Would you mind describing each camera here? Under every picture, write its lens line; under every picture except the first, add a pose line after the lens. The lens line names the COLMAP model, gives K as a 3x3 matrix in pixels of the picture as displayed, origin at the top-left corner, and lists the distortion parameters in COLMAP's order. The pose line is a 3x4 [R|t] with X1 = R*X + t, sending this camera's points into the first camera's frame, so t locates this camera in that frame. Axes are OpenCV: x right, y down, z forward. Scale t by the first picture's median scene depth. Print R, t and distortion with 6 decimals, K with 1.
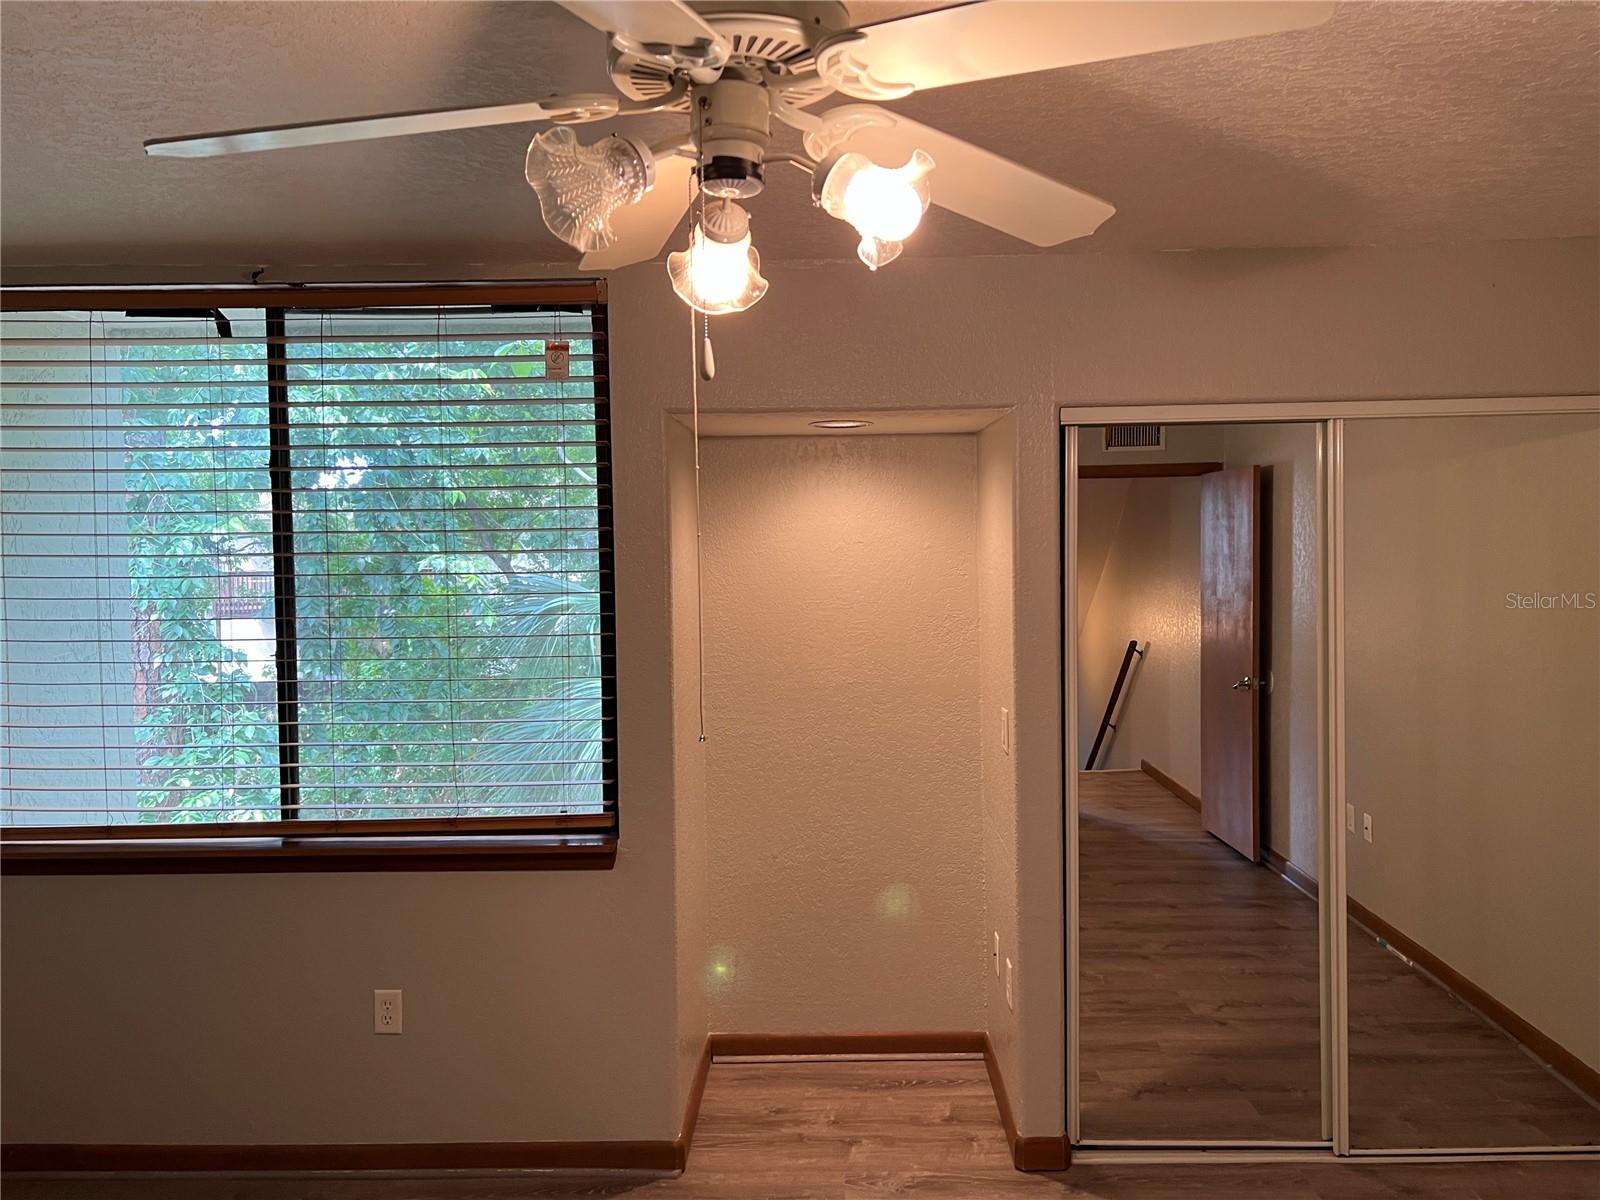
lens RADIAL K [[1207.7, 0, 800.3], [0, 1207.7, 582.3], [0, 0, 1]] dist [0.026824, -0.009539]
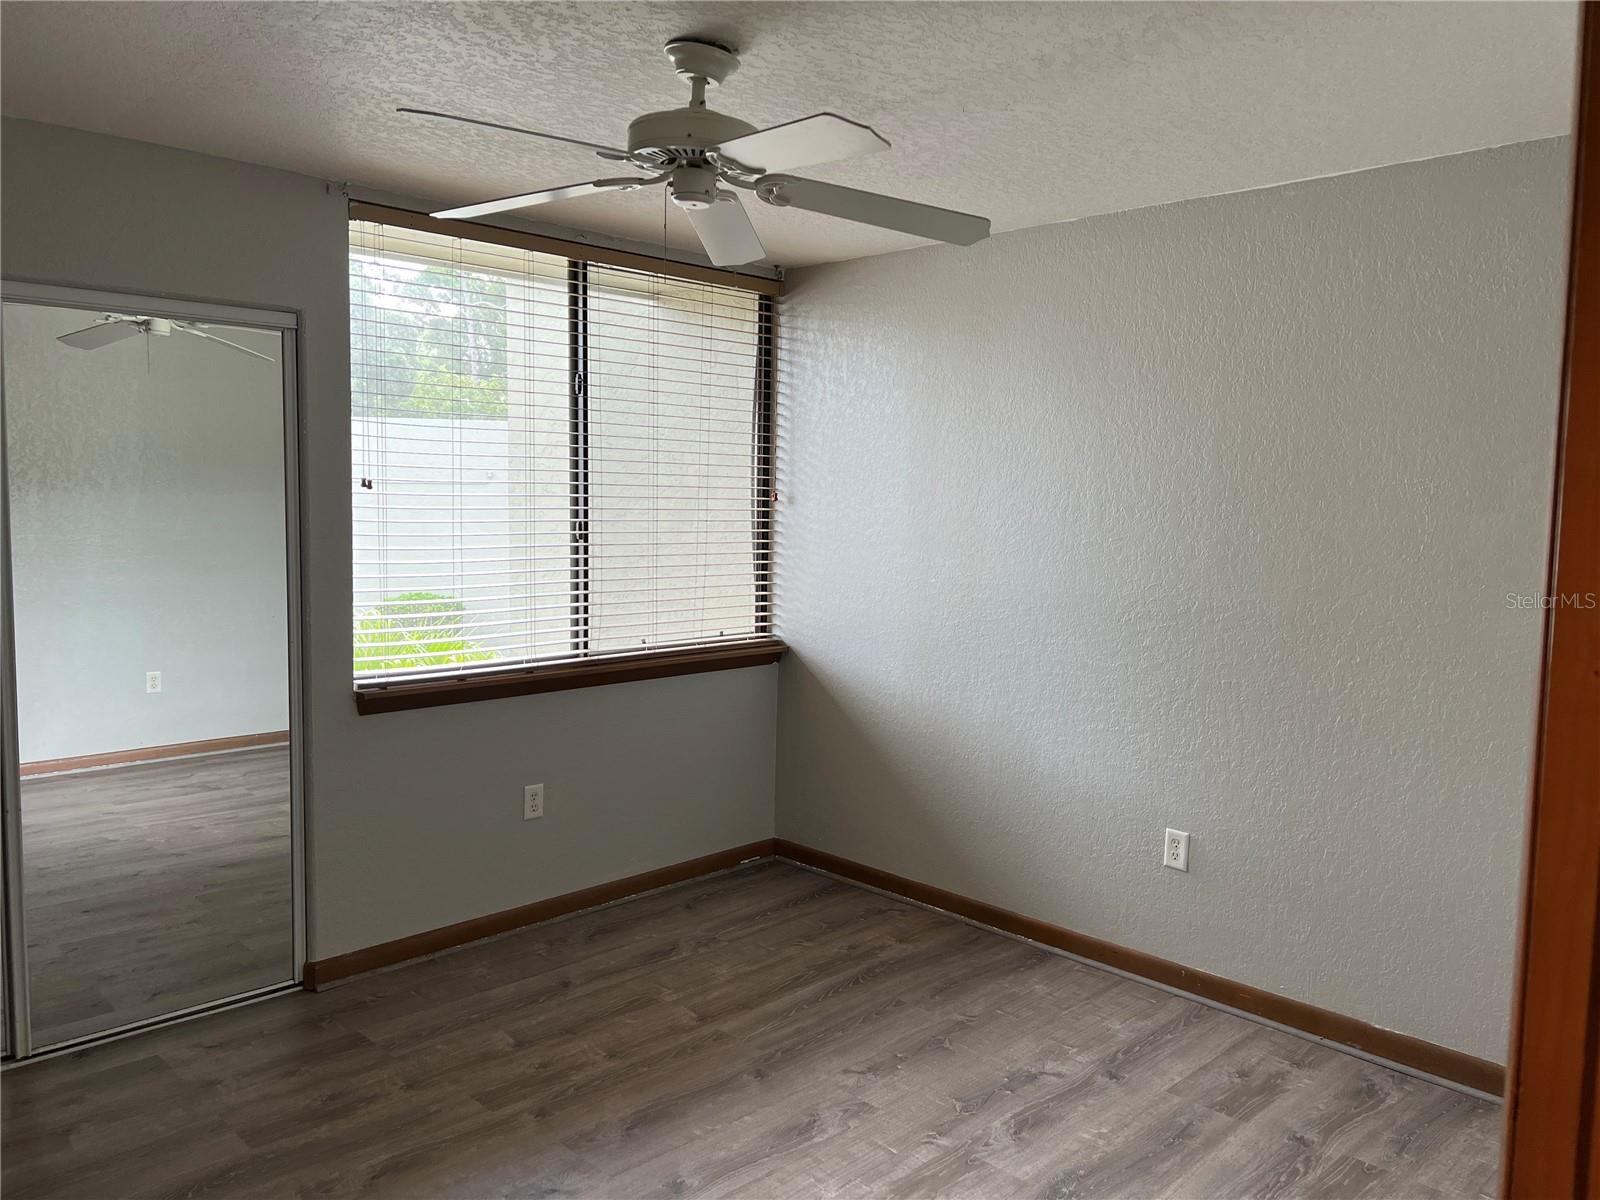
lens RADIAL K [[1196.0, 0, 801.2], [0, 1196.0, 587.2], [0, 0, 1]] dist [0.069393, -0.072607]
pose [[0.701925, -0.035609, 0.711360, -1.198914], [-0.008342, 0.998270, 0.058202, 0.046357], [-0.712202, -0.046787, 0.700413, -0.090198]]
